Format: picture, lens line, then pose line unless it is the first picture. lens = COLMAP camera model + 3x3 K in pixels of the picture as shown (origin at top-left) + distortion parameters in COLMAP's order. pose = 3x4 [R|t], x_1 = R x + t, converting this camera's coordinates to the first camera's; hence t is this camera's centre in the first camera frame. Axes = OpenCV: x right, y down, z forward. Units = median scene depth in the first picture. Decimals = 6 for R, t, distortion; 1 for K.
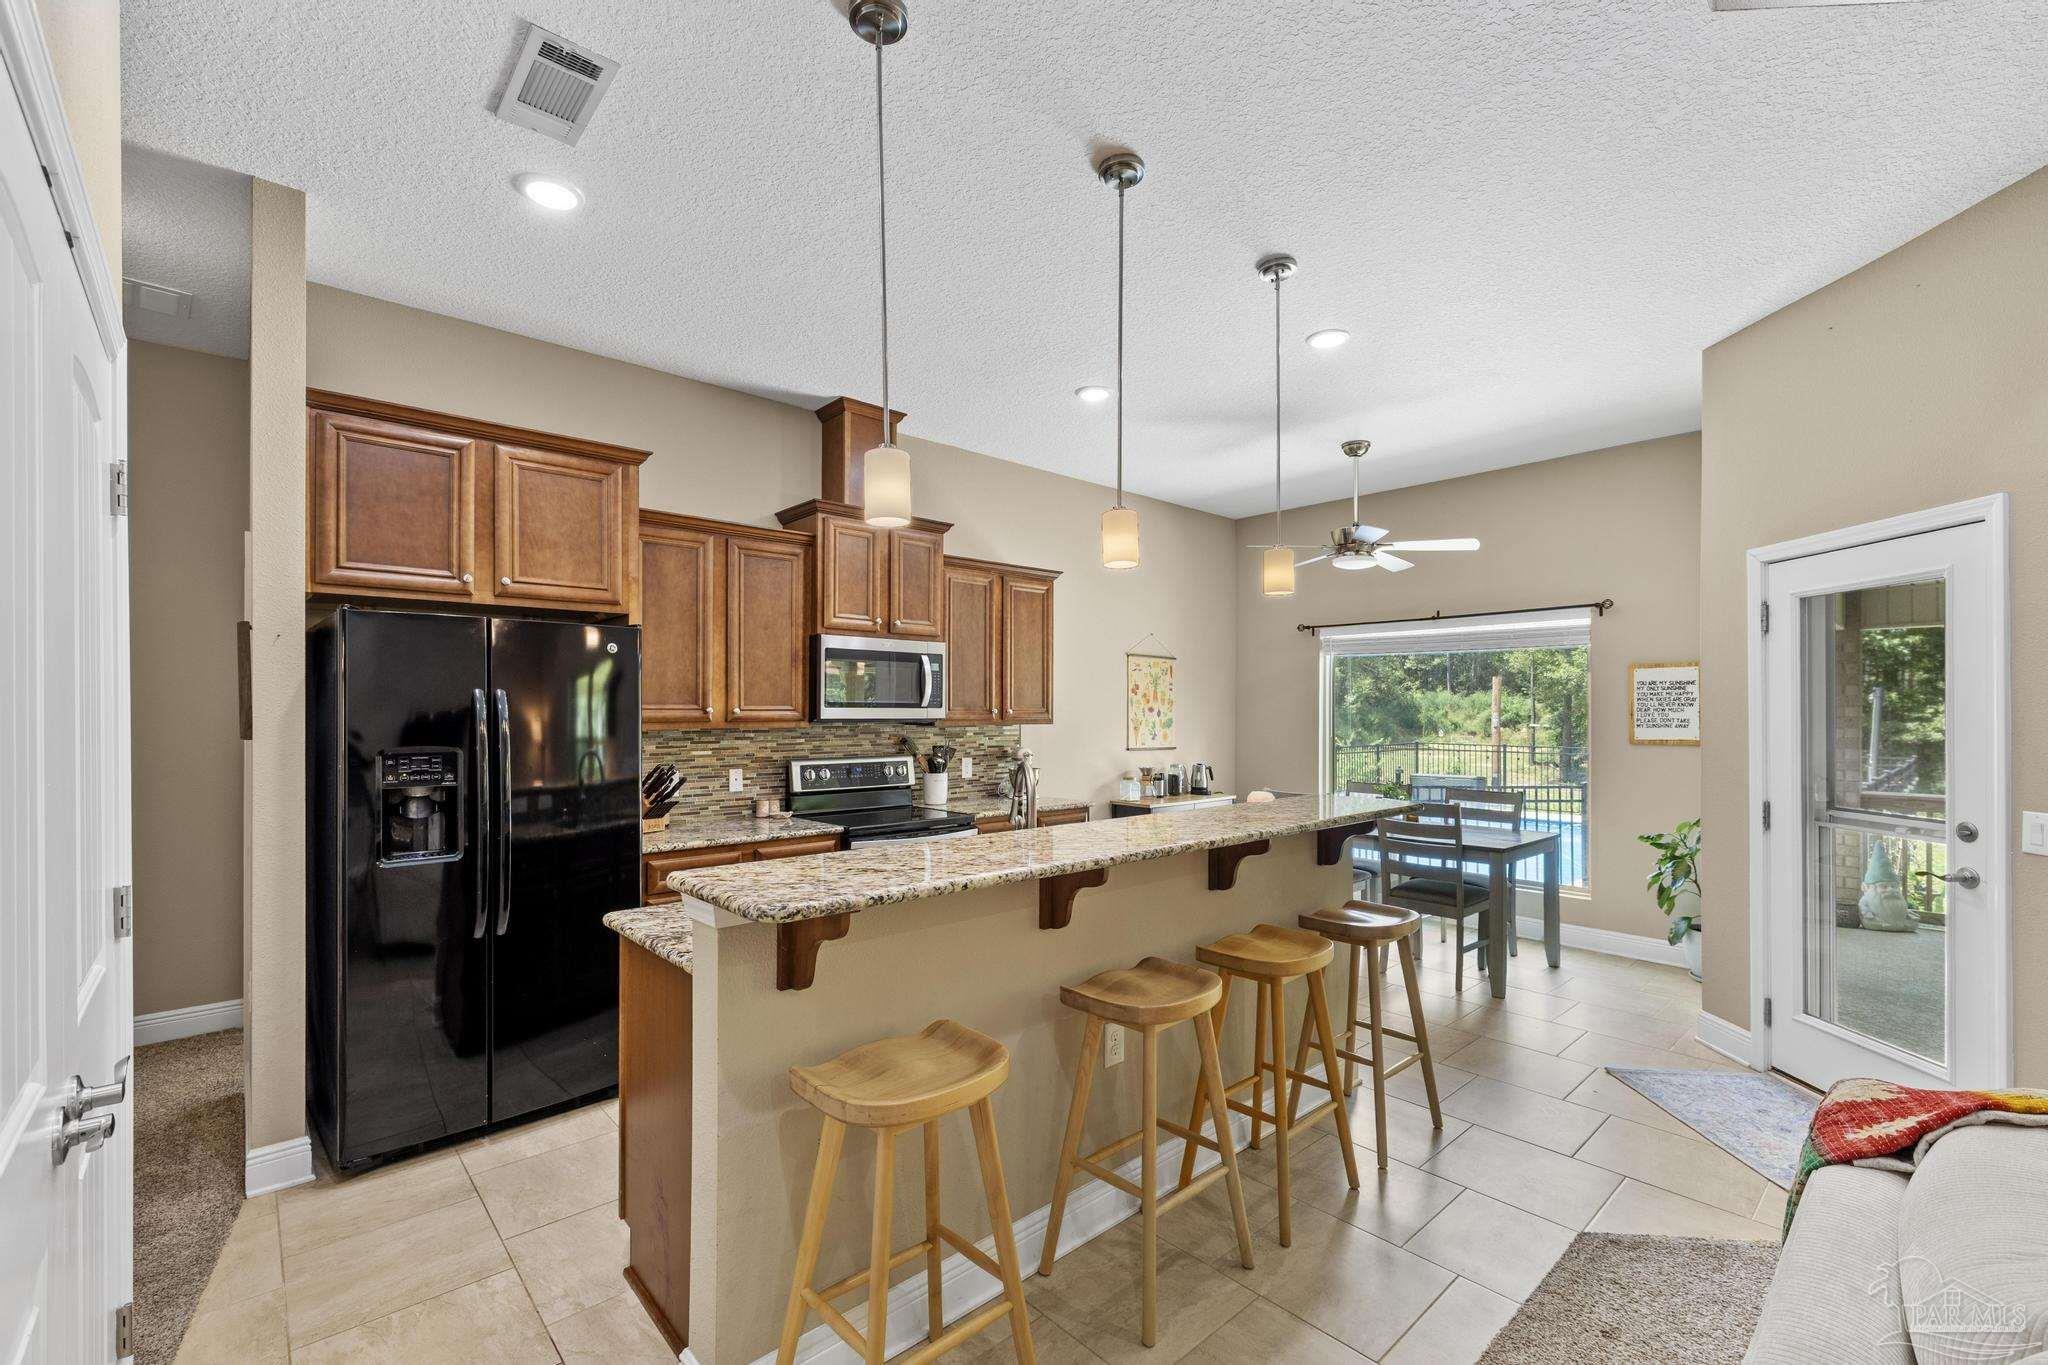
lens RADIAL K [[861.8, 0, 1008.4], [0, 861.8, 713.2], [0, 0, 1]] dist [0.000550, 0.001905]
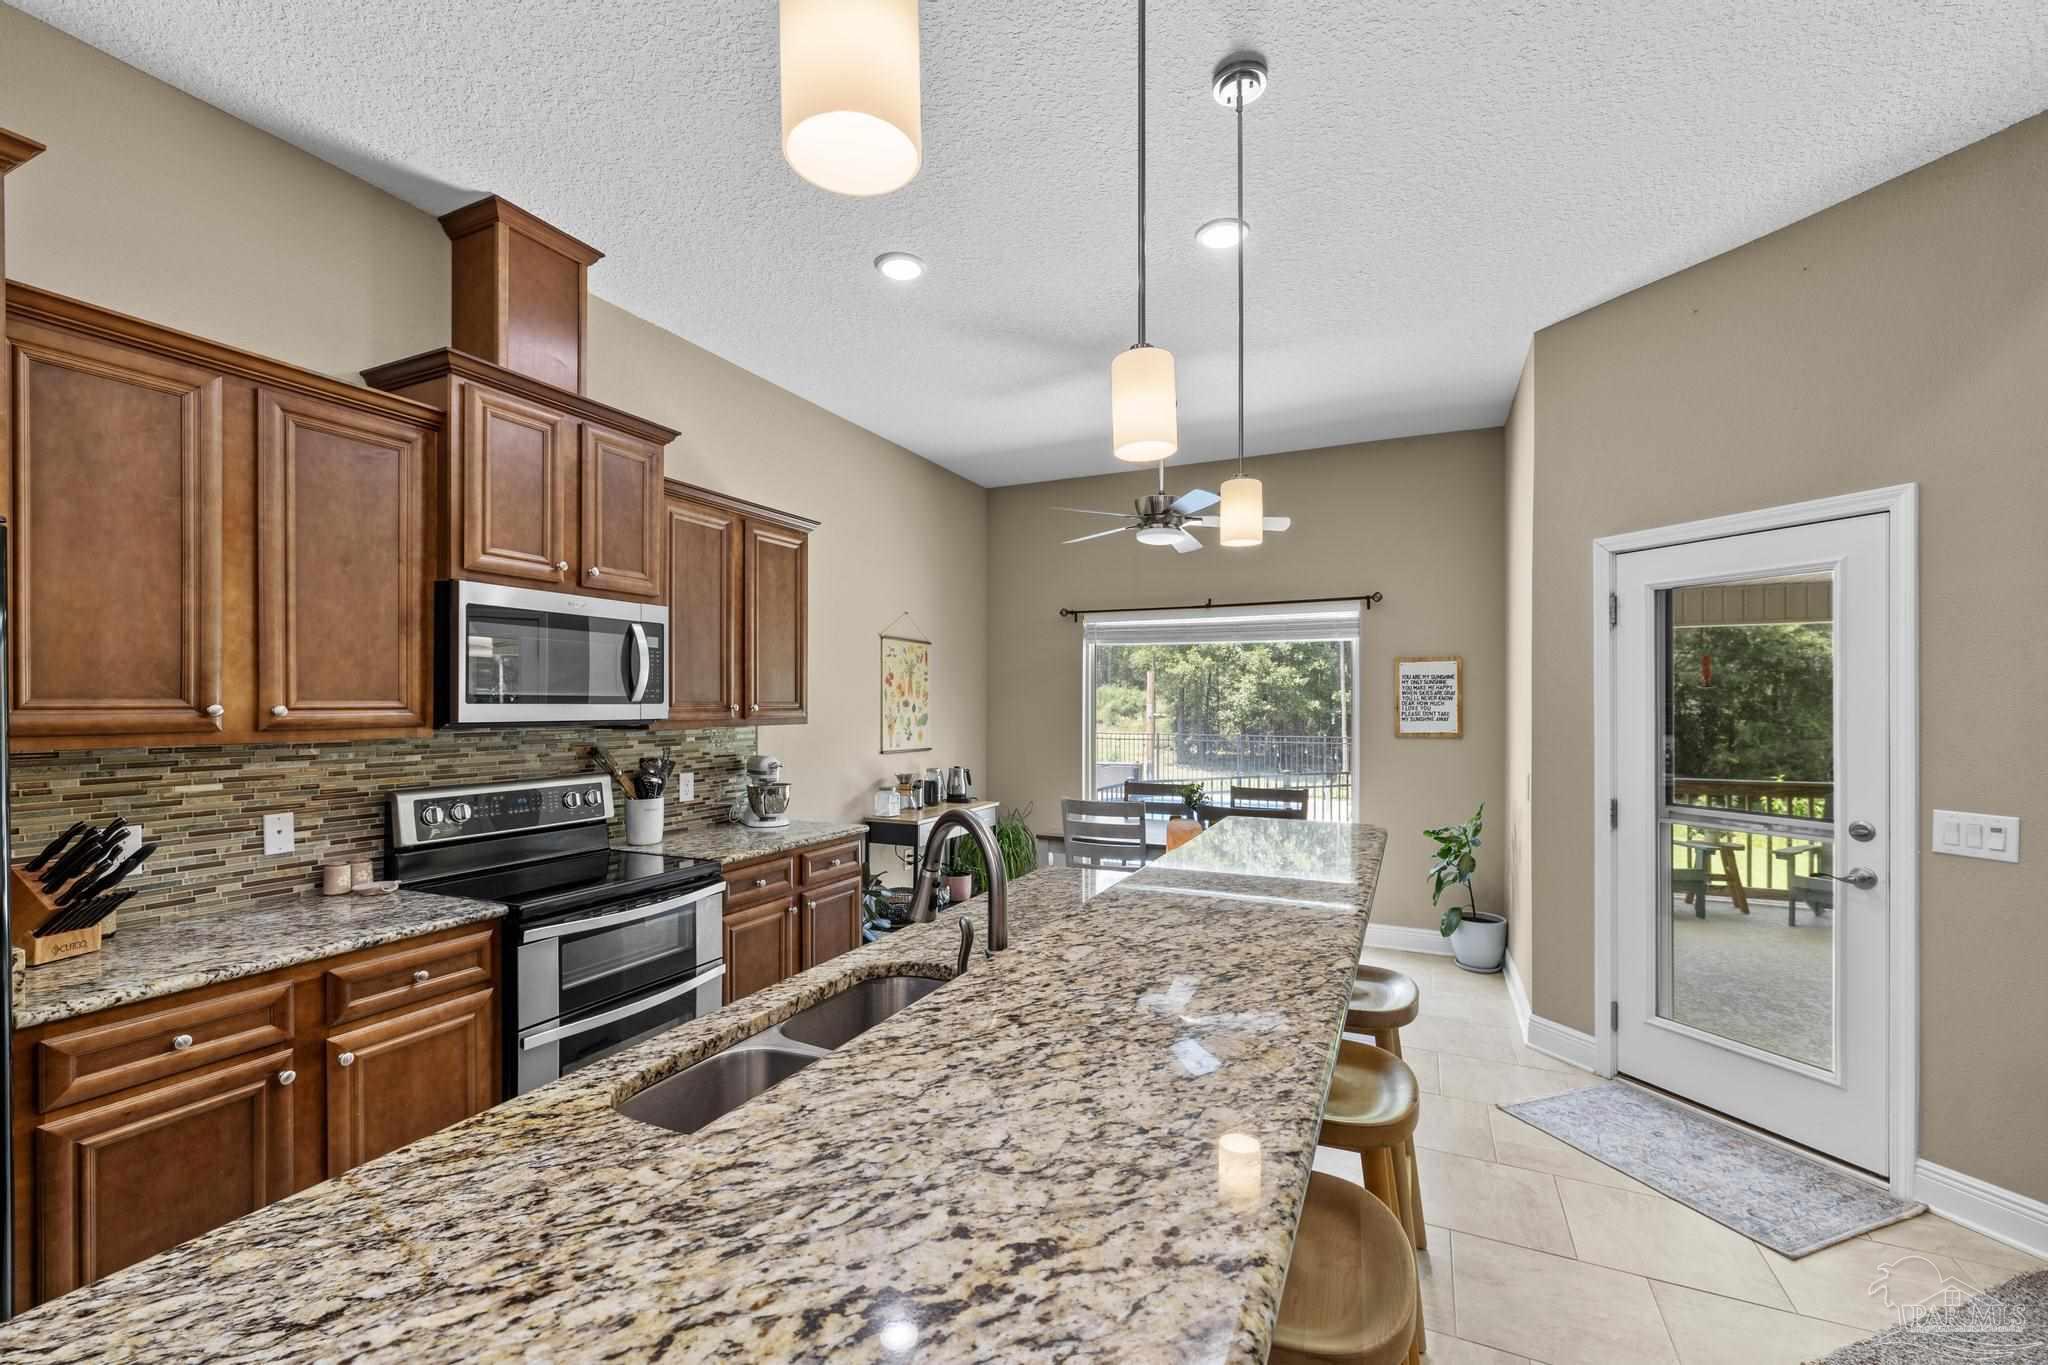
lens RADIAL K [[861.8, 0, 1010.2], [0, 861.8, 702.8], [0, 0, 1]] dist [0.000550, 0.001905]
pose [[0.919025, -0.002013, 0.394193, -0.091084], [0.002602, 0.999996, -0.000959, -0.005063], [-0.394190, 0.001907, 0.919027, 0.271186]]
